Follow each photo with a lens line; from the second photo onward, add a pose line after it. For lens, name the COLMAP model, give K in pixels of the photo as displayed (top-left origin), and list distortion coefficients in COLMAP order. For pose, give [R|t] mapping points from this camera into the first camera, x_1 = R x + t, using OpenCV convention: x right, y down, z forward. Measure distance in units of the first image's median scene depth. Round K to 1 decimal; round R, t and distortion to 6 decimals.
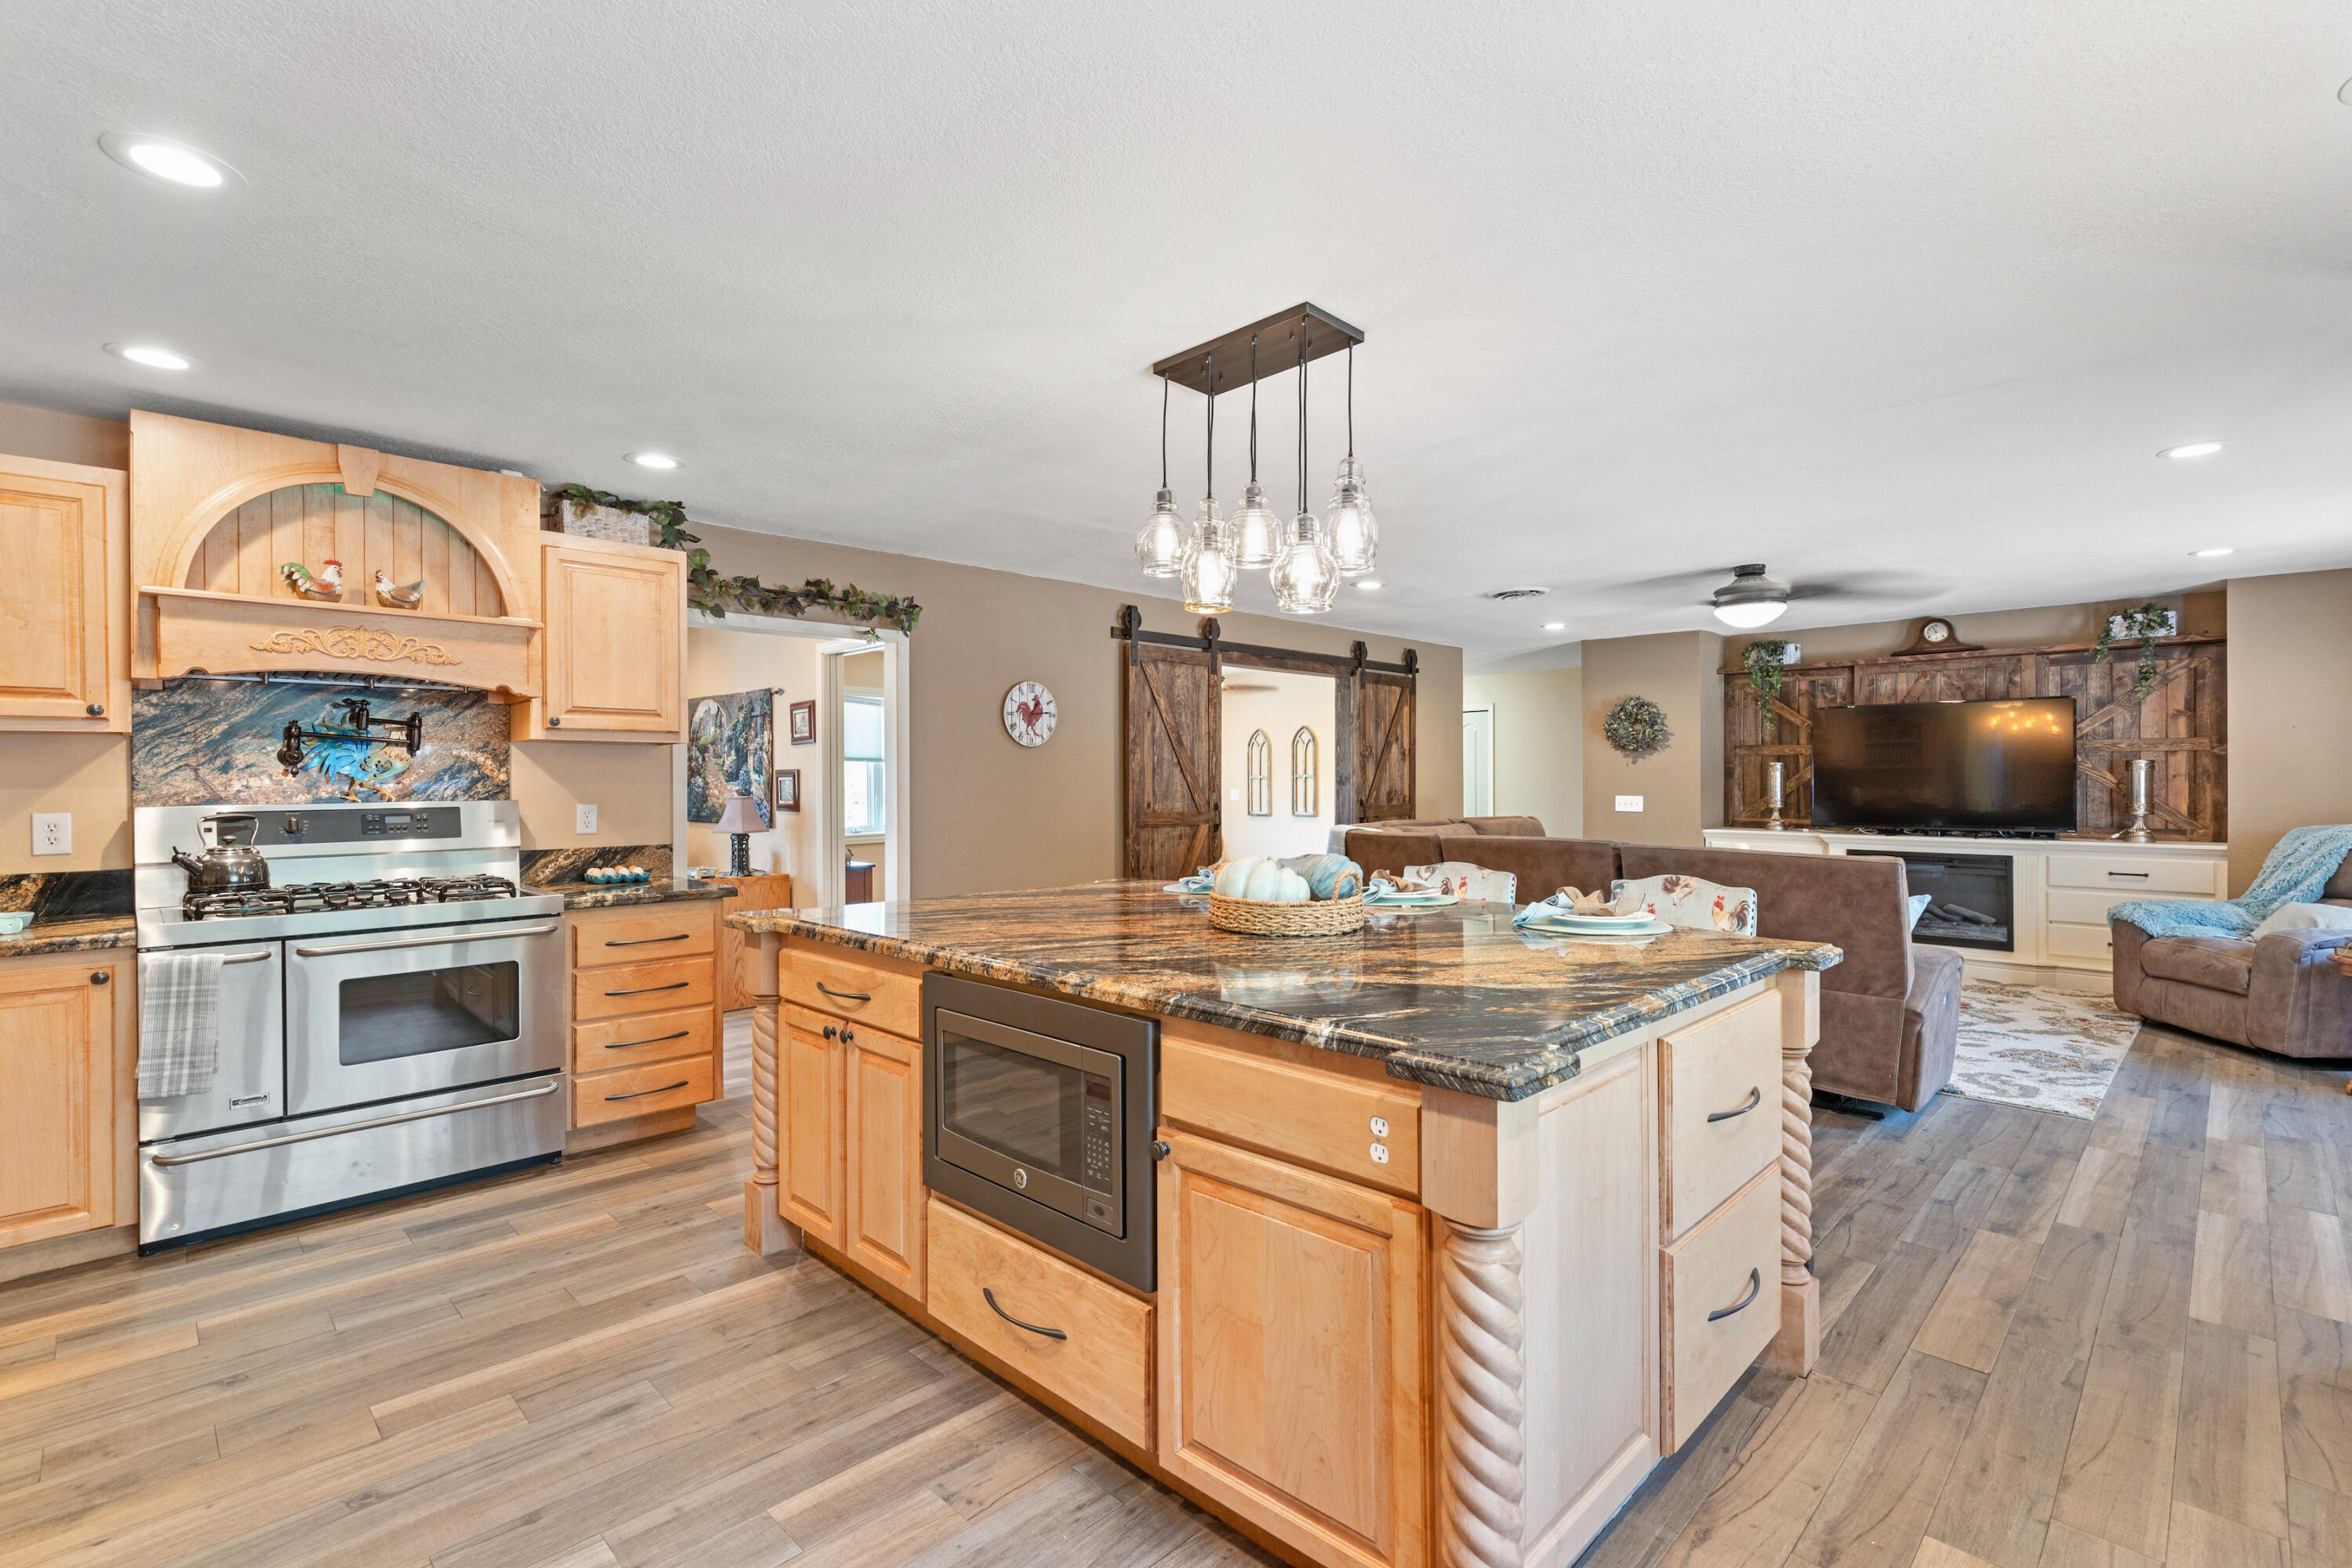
lens RADIAL K [[1075.4, 0, 1199.1], [0, 1075.4, 782.1], [0, 0, 1]] dist [0.004714, 0.001960]
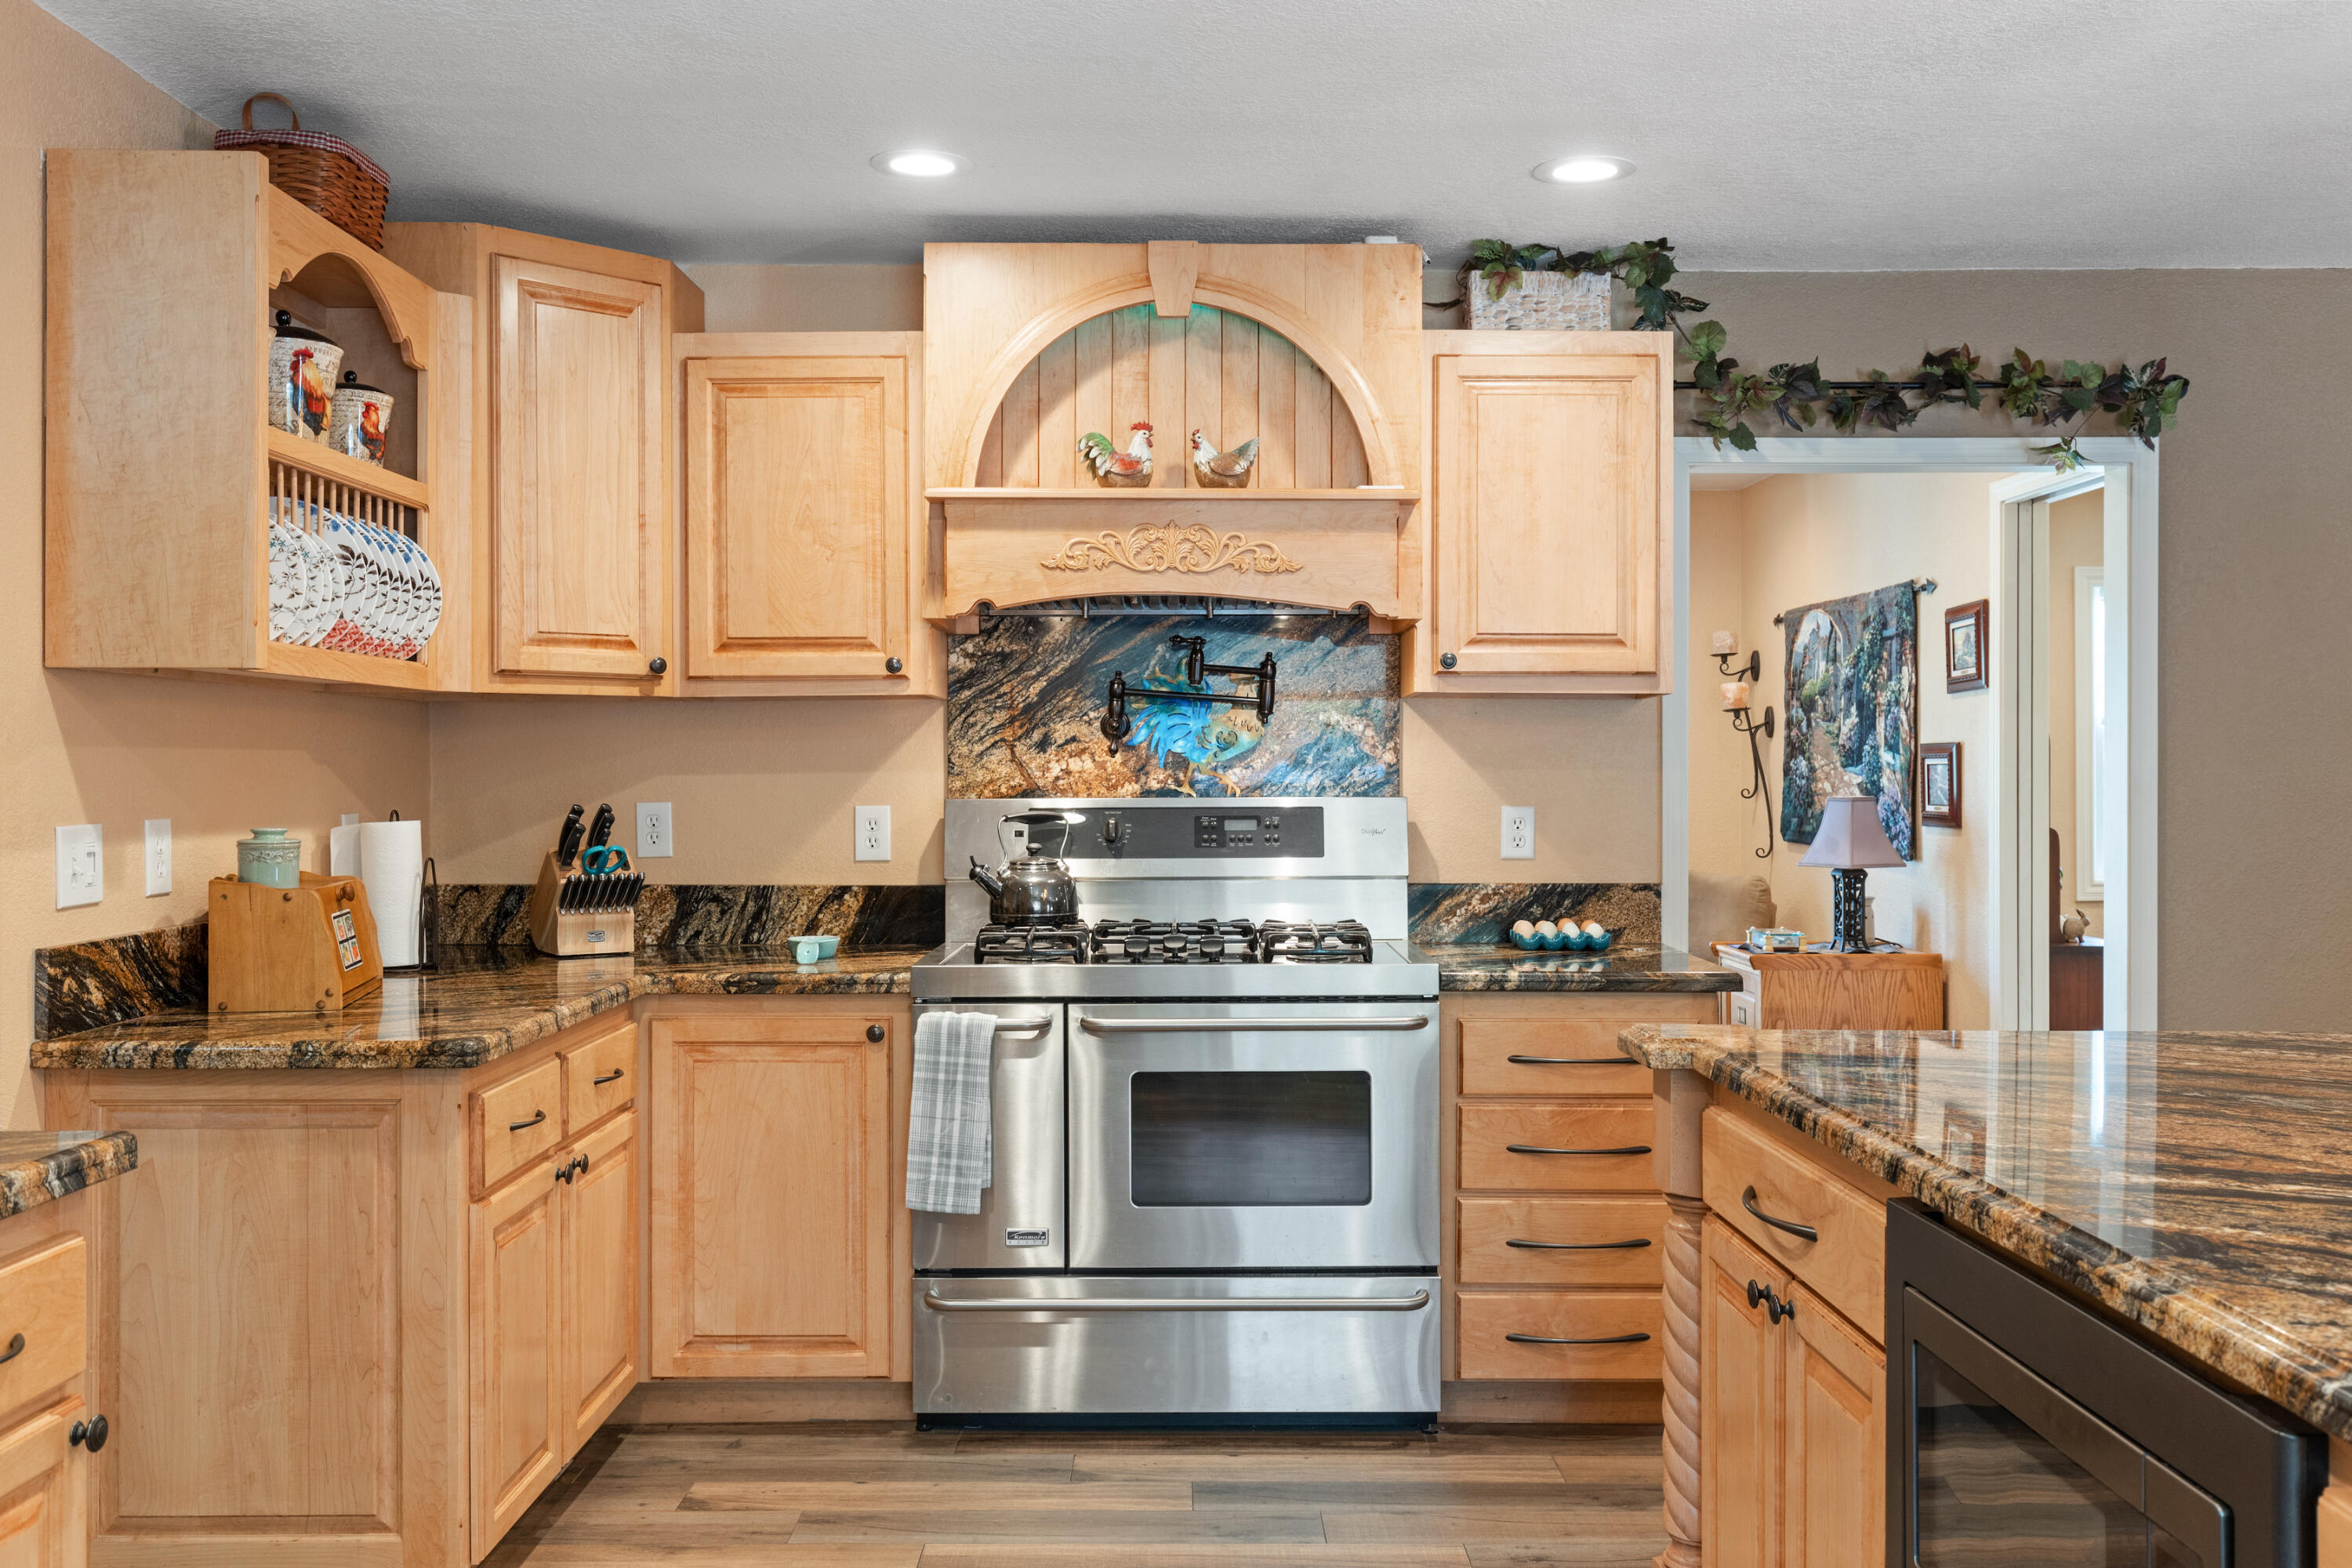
lens RADIAL K [[2104.2, 0, 1185.9], [0, 2104.2, 771.8], [0, 0, 1]] dist [0.016415, 0.013347]
pose [[0.704347, 0.006053, -0.709830, 0.076742], [-0.004598, 0.999982, 0.003965, -0.000812], [0.709841, 0.000471, 0.704362, 0.087740]]
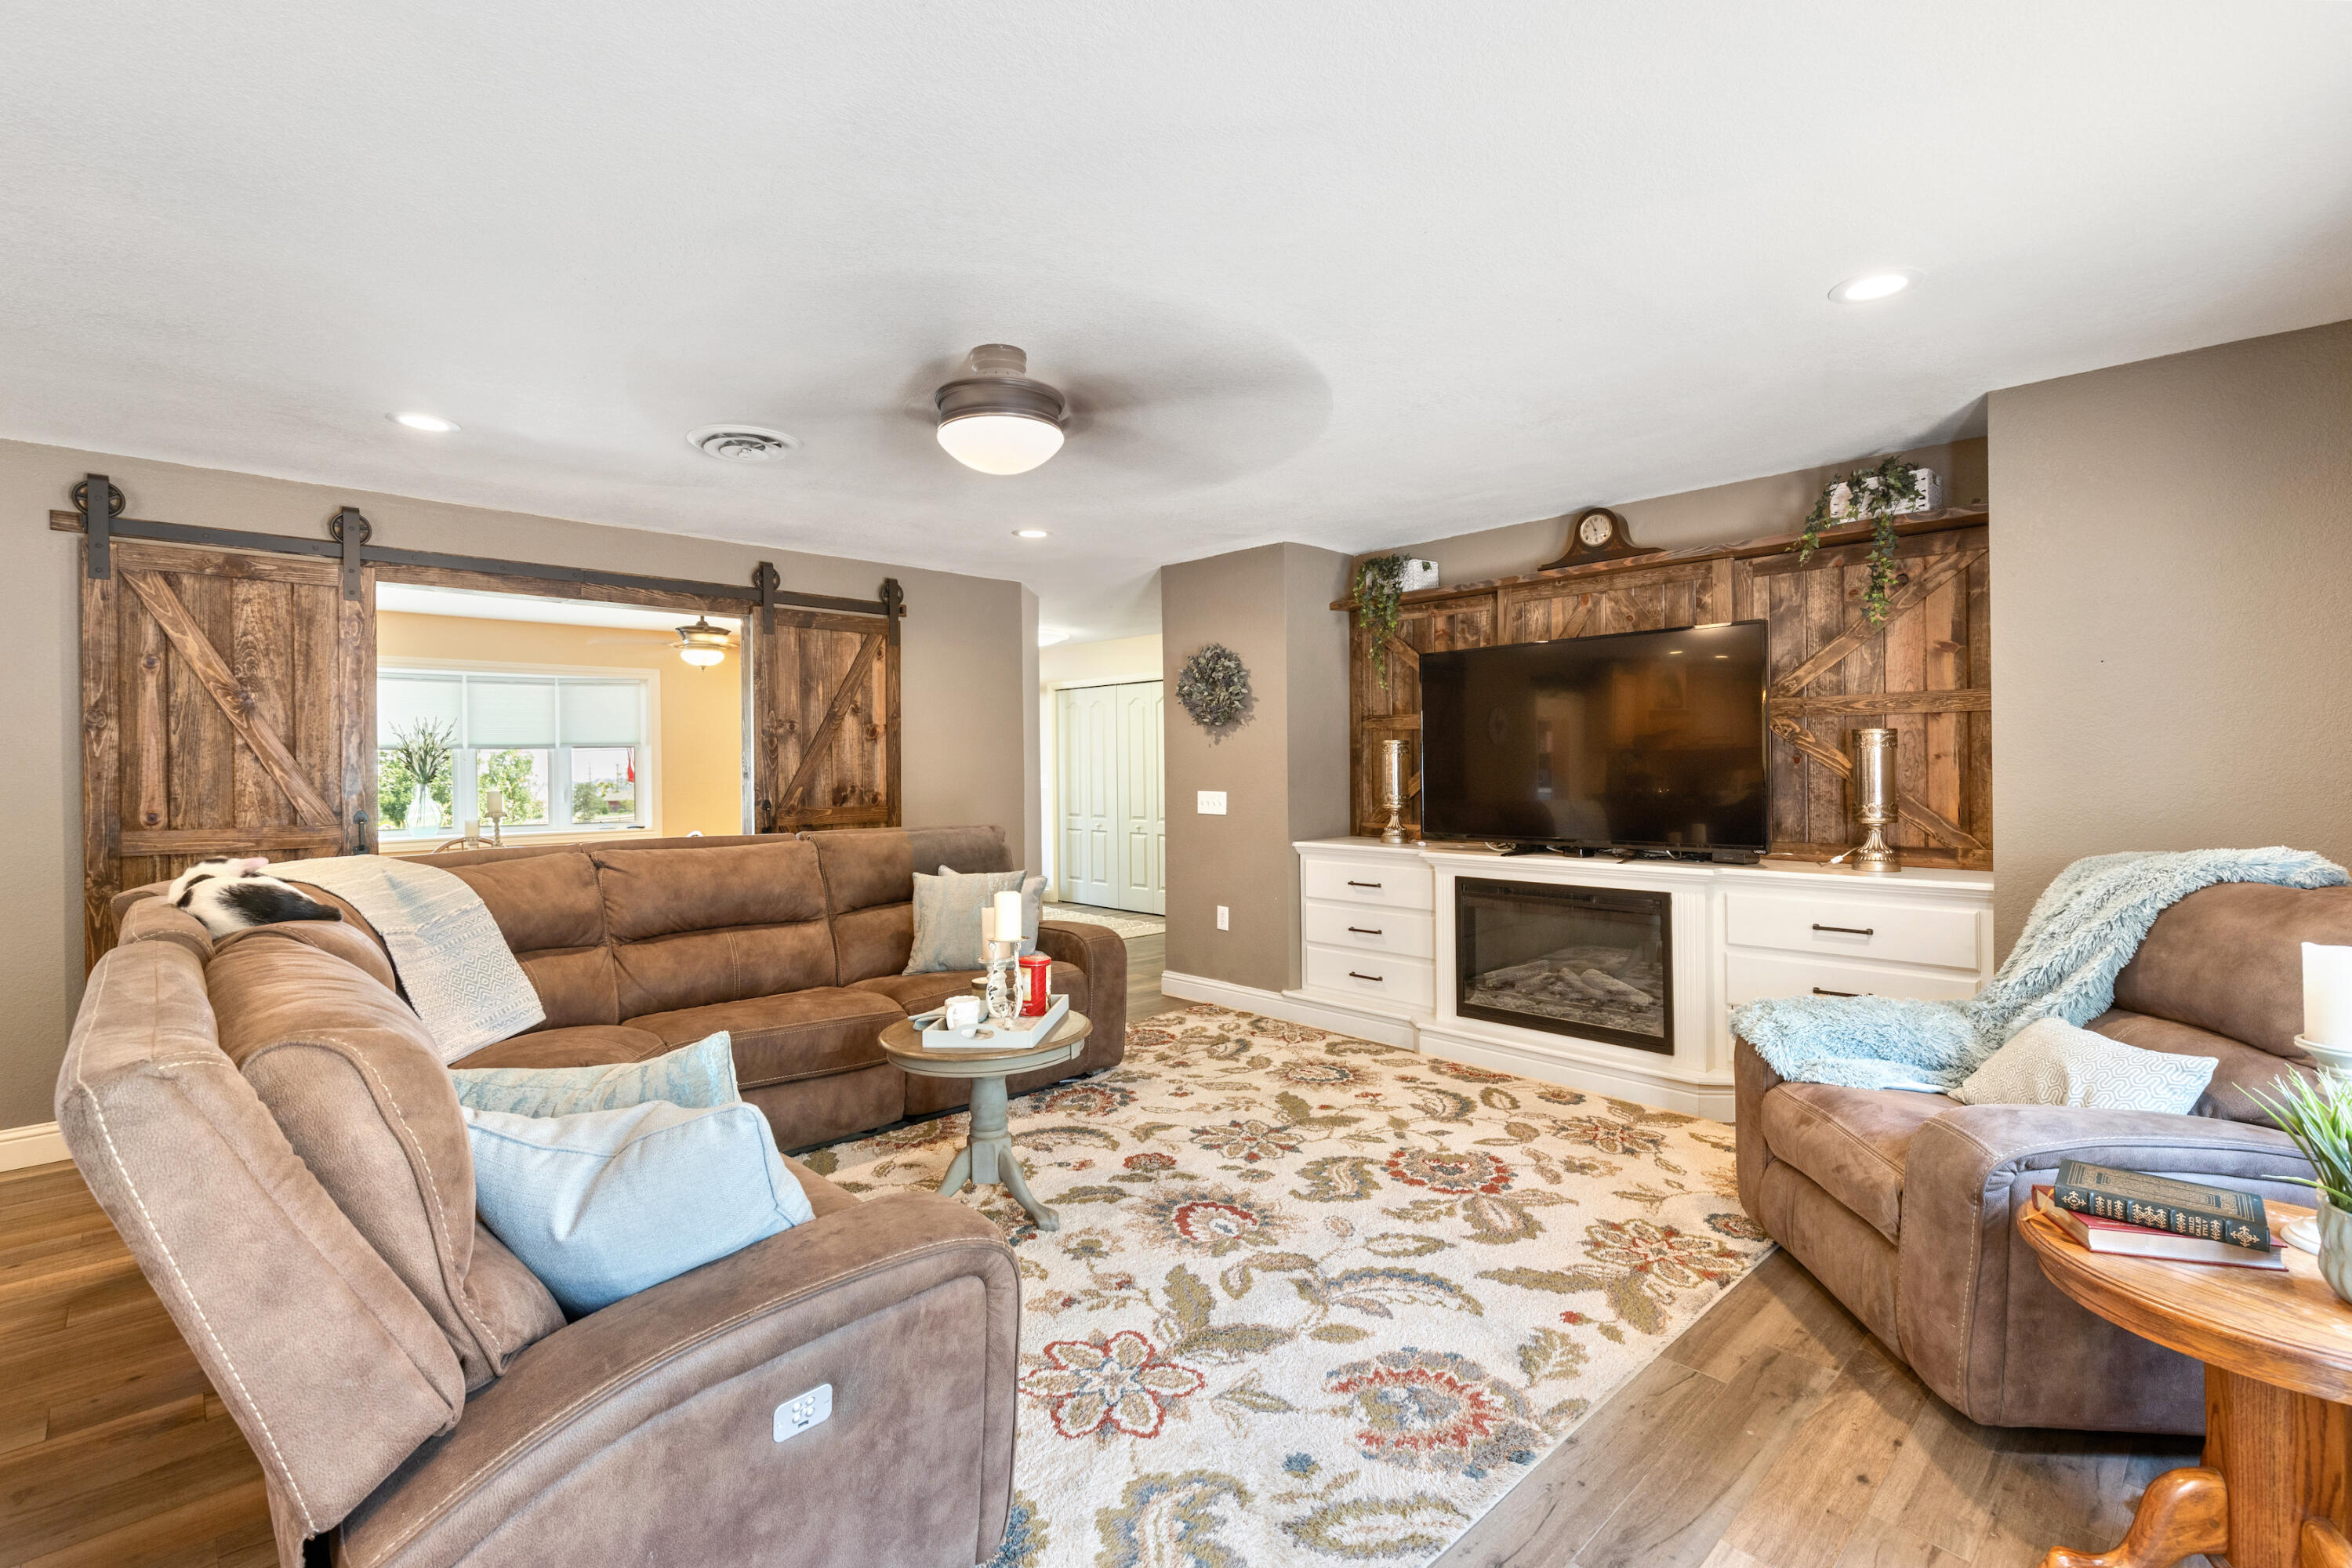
lens RADIAL K [[1075.4, 0, 1185.9], [0, 1075.4, 772.7], [0, 0, 1]] dist [0.004714, 0.001960]
pose [[0.999743, -0.006911, -0.021600, 0.688500], [0.006966, 0.999973, 0.002457, -0.001293], [0.021582, -0.002607, 0.999764, 0.554095]]
